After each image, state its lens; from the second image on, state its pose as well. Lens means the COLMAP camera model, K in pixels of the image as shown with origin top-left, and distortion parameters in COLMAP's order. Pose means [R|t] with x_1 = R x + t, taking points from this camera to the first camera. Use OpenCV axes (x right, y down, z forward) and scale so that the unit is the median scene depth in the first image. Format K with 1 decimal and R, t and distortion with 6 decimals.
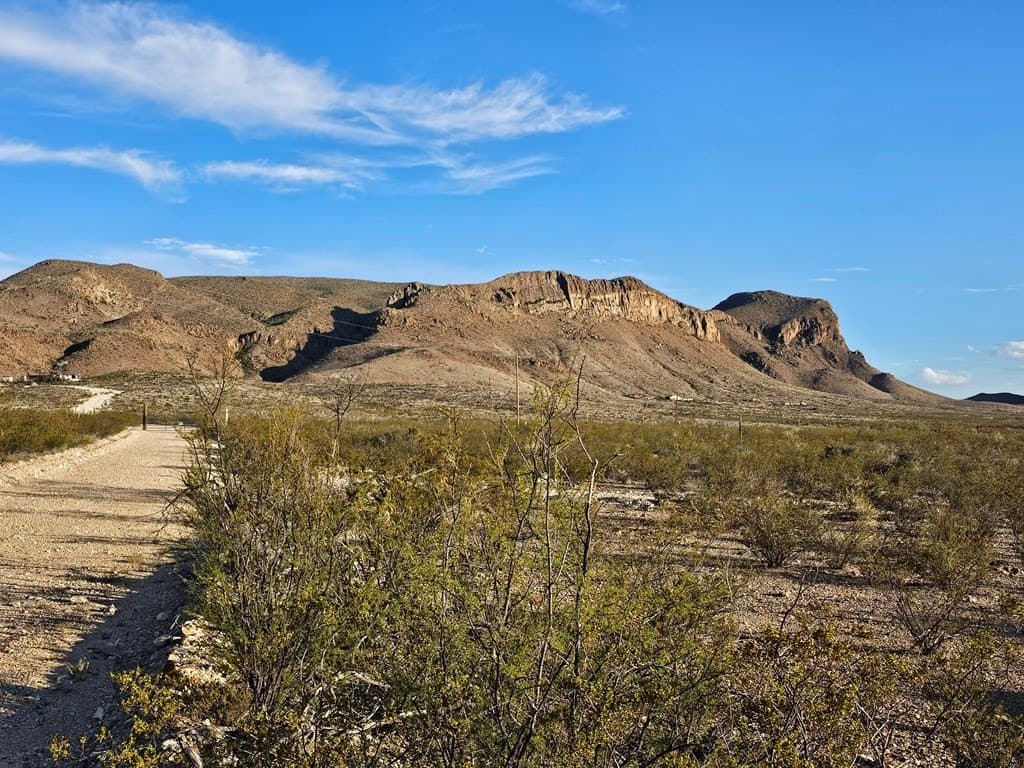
lens RADIAL K [[1061.5, 0, 543.3], [0, 1061.5, 382.1], [0, 0, 1]] dist [0.151794, -0.263162]
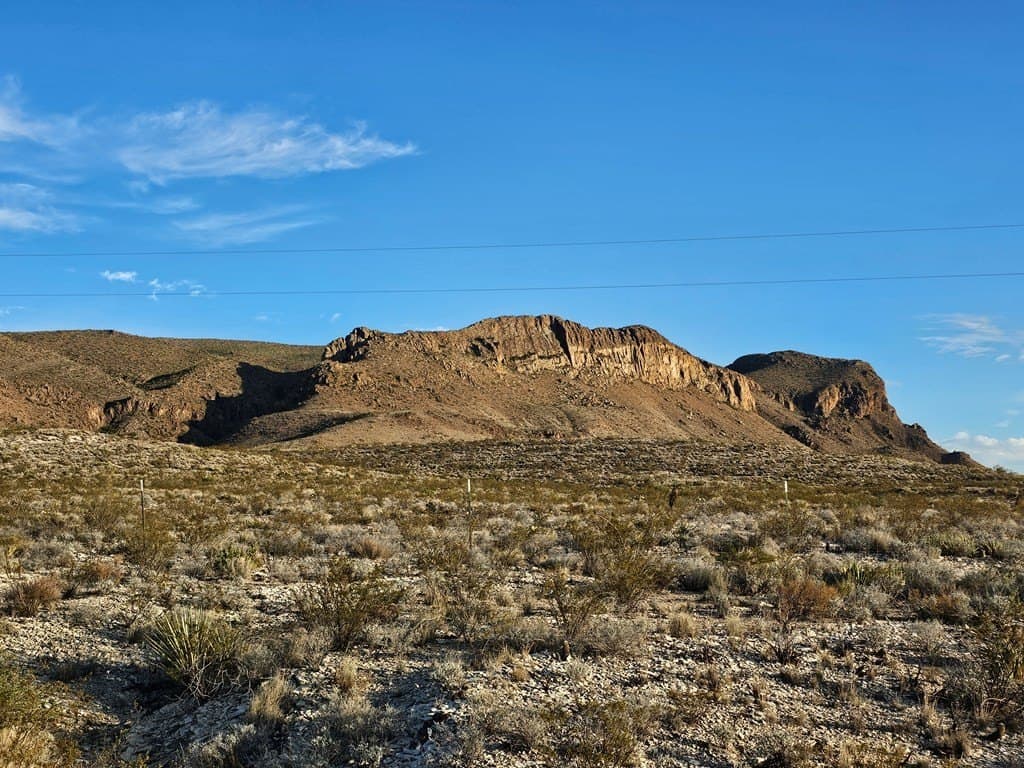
lens RADIAL K [[1178.0, 0, 546.1], [0, 1178.0, 374.0], [0, 0, 1]] dist [0.160779, -0.349953]
pose [[0.996300, -0.008079, 0.085561, -0.059543], [0.015421, 0.996219, -0.085496, 0.005407], [-0.084547, 0.086499, 0.992658, 0.191022]]
